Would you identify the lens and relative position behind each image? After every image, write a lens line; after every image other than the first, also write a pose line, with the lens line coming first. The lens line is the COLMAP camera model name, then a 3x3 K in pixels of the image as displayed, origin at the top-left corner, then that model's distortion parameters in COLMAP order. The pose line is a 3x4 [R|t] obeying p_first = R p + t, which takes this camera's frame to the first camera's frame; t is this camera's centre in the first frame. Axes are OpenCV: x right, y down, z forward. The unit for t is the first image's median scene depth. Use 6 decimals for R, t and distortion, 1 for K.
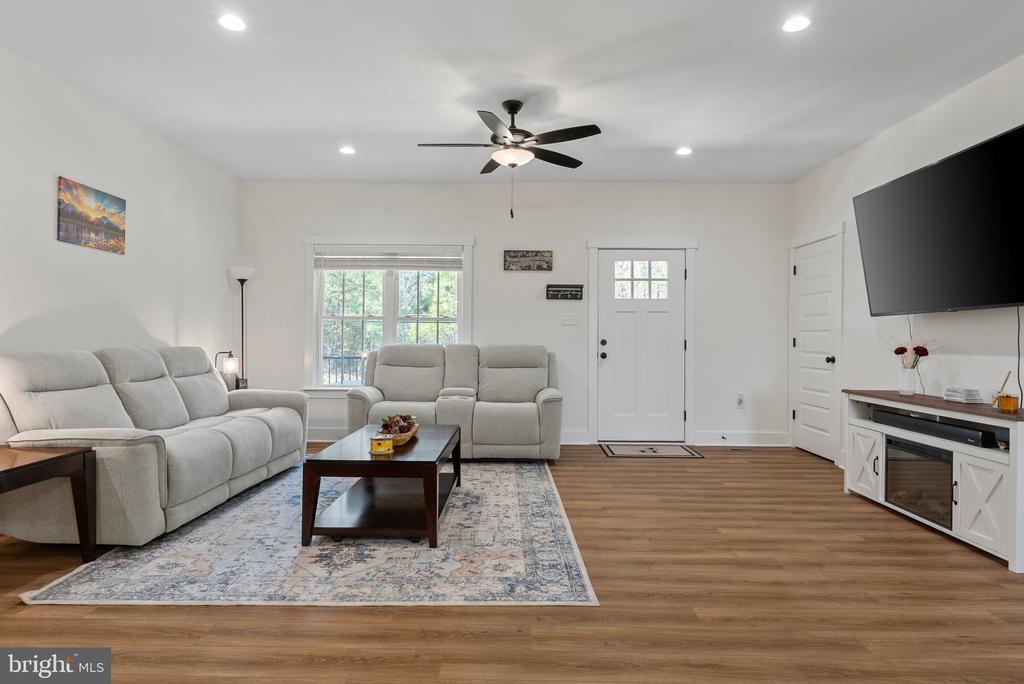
lens RADIAL K [[557.7, 0, 512.0], [0, 557.7, 342.0], [0, 0, 1]] dist [-0.003633, 0.000043]
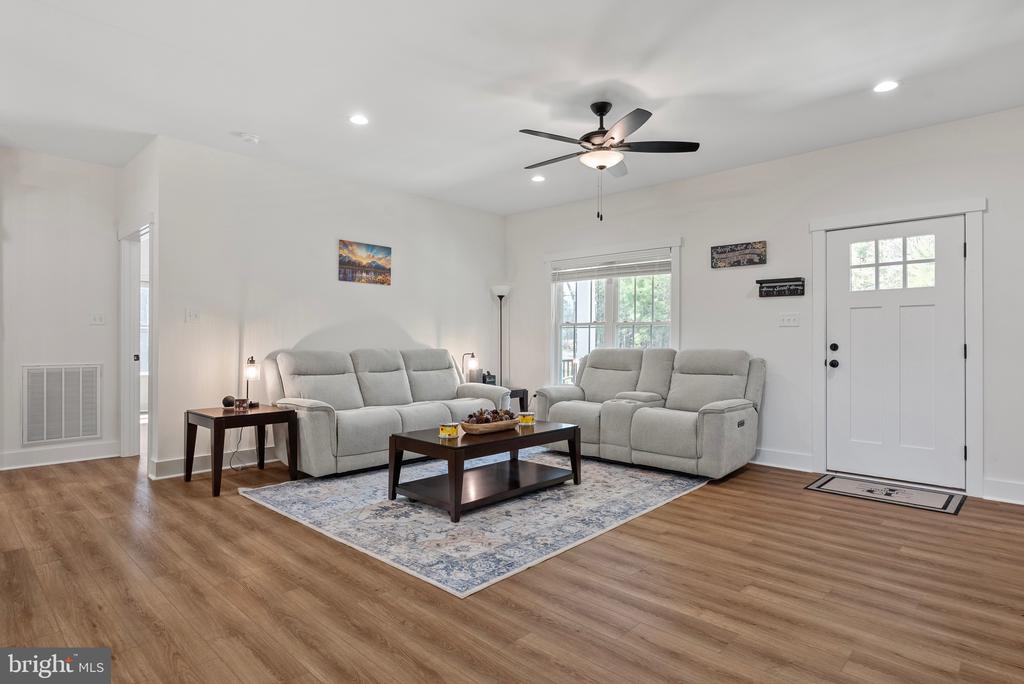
lens RADIAL K [[540.8, 0, 512.0], [0, 540.8, 342.0], [0, 0, 1]] dist [-0.001151, 0.000199]
pose [[0.740353, -0.002705, -0.672213, 0.547648], [-0.003699, 0.999960, -0.008098, 0.002031], [0.672208, 0.008481, 0.740314, 0.189584]]
